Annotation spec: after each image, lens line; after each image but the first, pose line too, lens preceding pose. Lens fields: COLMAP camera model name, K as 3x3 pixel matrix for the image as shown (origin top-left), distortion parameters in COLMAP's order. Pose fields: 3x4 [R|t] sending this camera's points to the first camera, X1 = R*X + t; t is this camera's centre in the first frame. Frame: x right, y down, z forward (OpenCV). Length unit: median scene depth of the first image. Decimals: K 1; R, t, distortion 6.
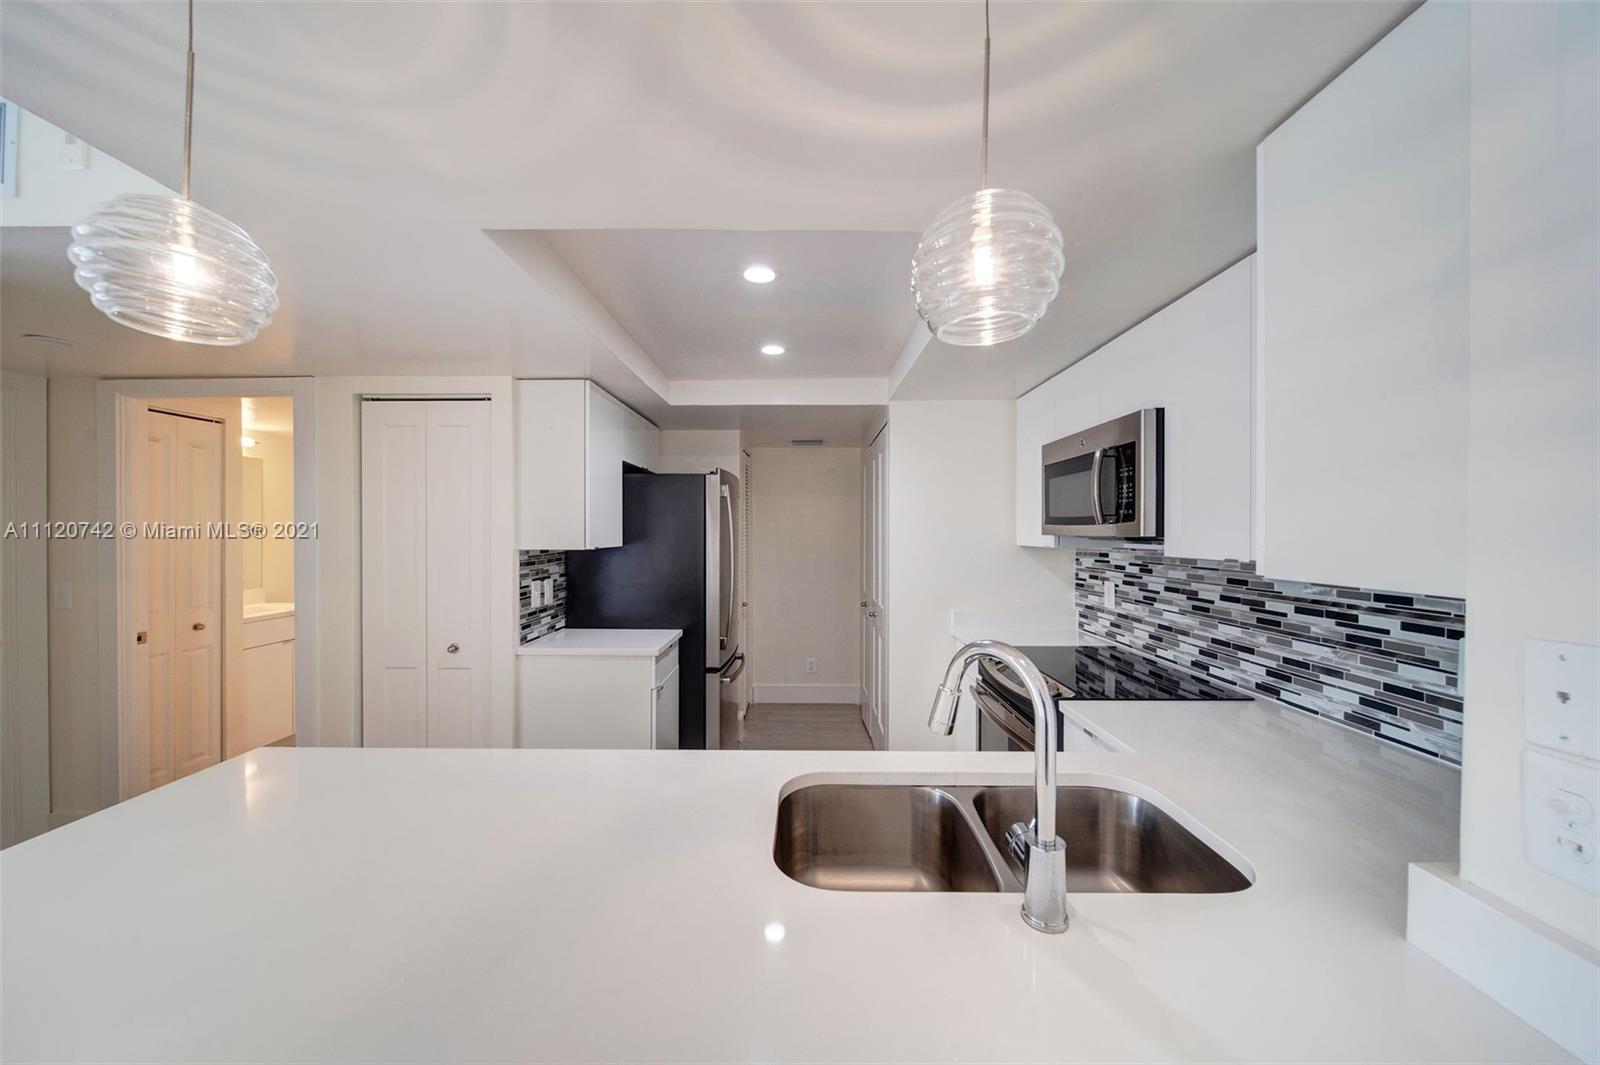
lens RADIAL K [[570.8, 0, 789.1], [0, 570.8, 552.5], [0, 0, 1]] dist [0.002219, -0.003741]
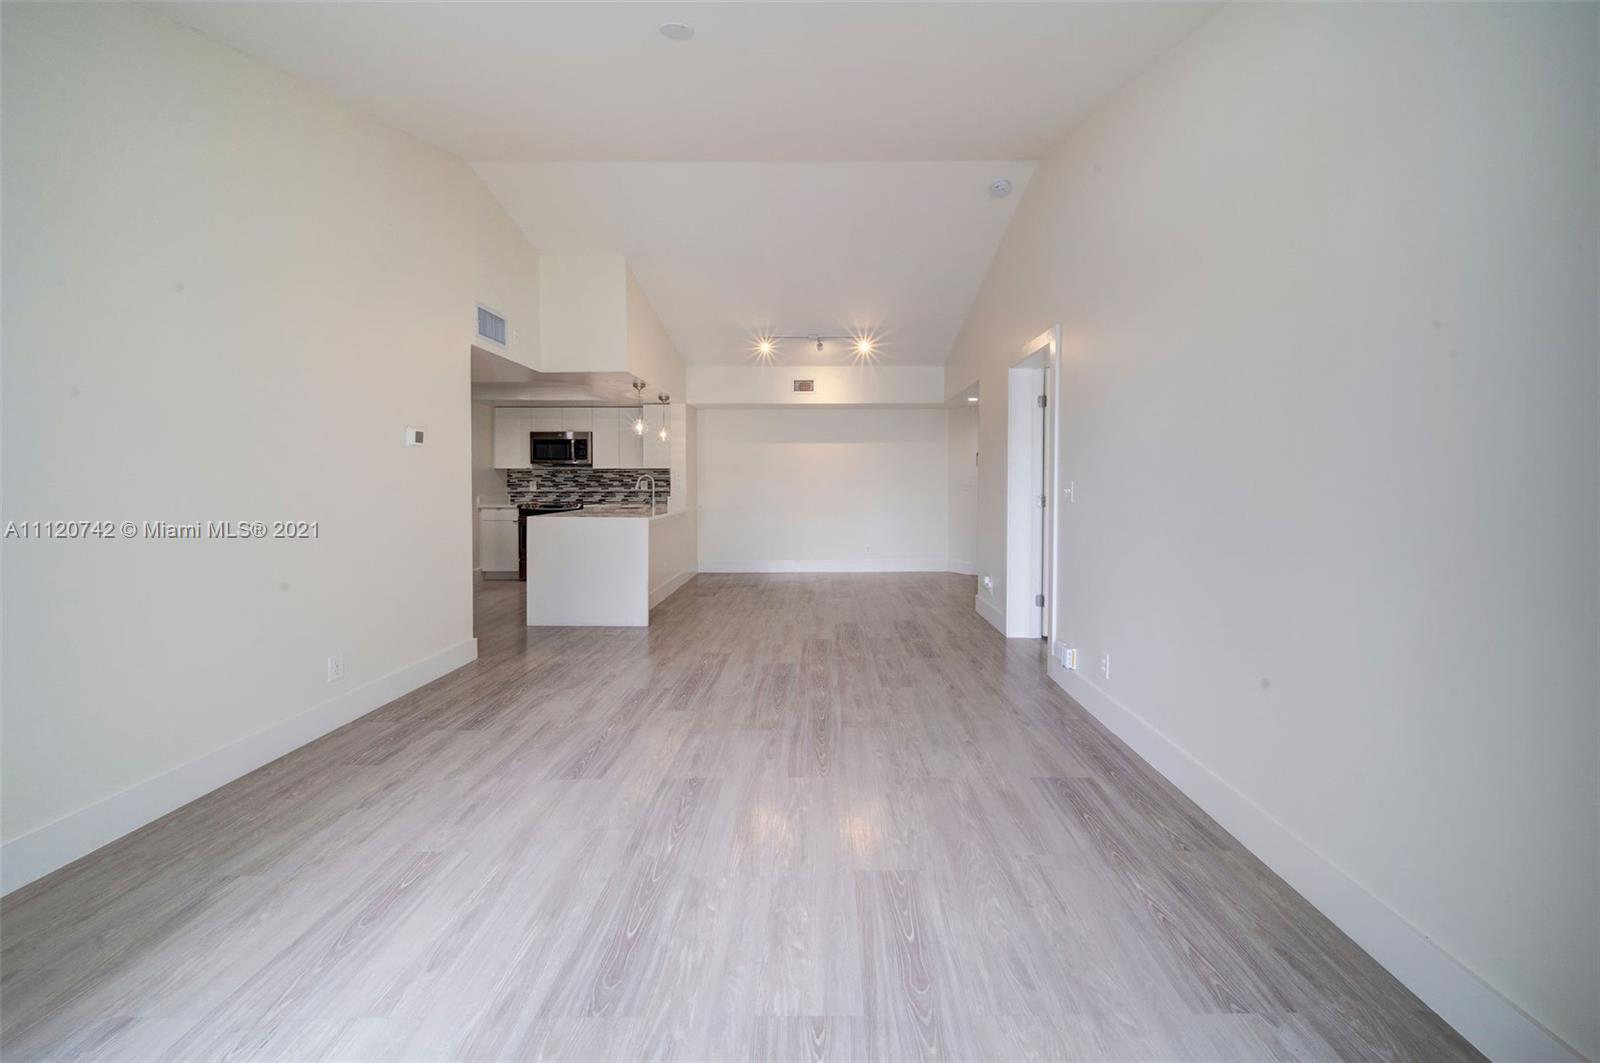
lens RADIAL K [[570.8, 0, 831.0], [0, 570.8, 515.7], [0, 0, 1]] dist [0.002219, -0.003741]
pose [[-0.034862, -0.067153, 0.997133, -2.351481], [0.038378, 0.996914, 0.068480, 0.085137], [-0.998655, 0.040656, -0.032177, -0.380889]]
